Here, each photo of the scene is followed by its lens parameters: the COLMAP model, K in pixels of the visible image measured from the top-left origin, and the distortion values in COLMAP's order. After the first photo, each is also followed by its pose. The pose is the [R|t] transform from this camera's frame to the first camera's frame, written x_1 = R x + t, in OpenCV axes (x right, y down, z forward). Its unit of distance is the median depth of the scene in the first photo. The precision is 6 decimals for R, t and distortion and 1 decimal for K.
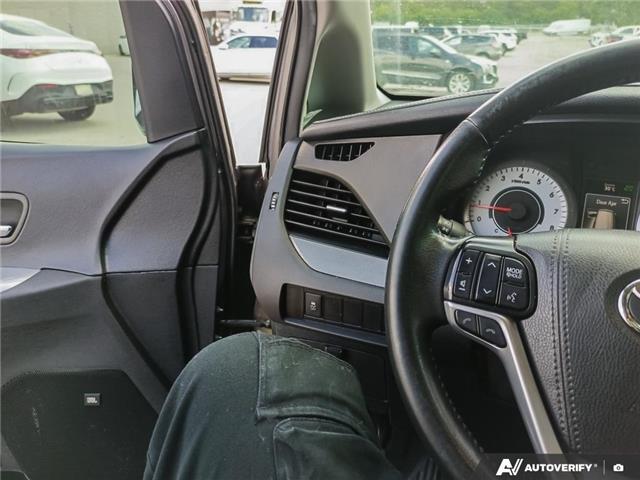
lens RADIAL K [[527.5, 0, 322.4], [0, 527.5, 230.5], [0, 0, 1]] dist [-0.001161, -0.001069]
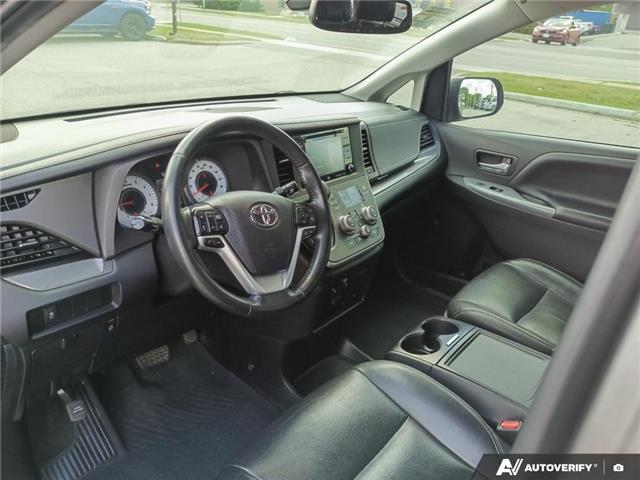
lens RADIAL K [[527.5, 0, 322.4], [0, 527.5, 230.5], [0, 0, 1]] dist [-0.001161, -0.001069]
pose [[0.317414, -0.364004, 0.875642, -0.984046], [0.259712, 0.921457, 0.288906, -0.286667], [-0.912030, 0.135712, 0.387020, -0.226114]]
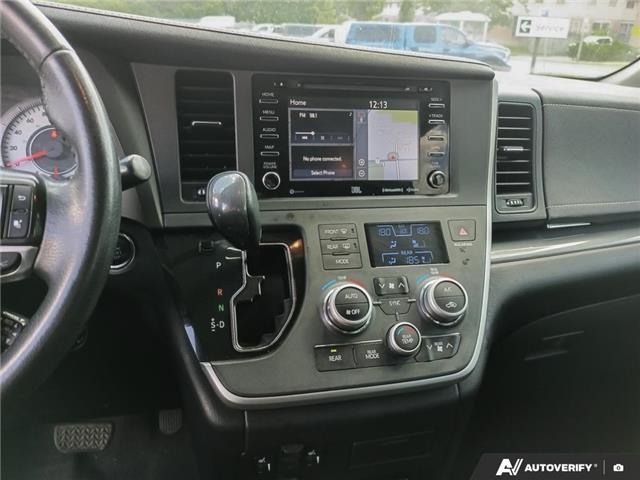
lens RADIAL K [[506.9, 0, 319.2], [0, 506.9, 232.0], [0, 0, 1]] dist [0.036153, 0.000970]
pose [[0.831424, -0.178053, 0.526337, 0.528691], [0.165812, 0.983611, 0.070819, 0.164743], [-0.530320, 0.028392, 0.847322, -0.148265]]
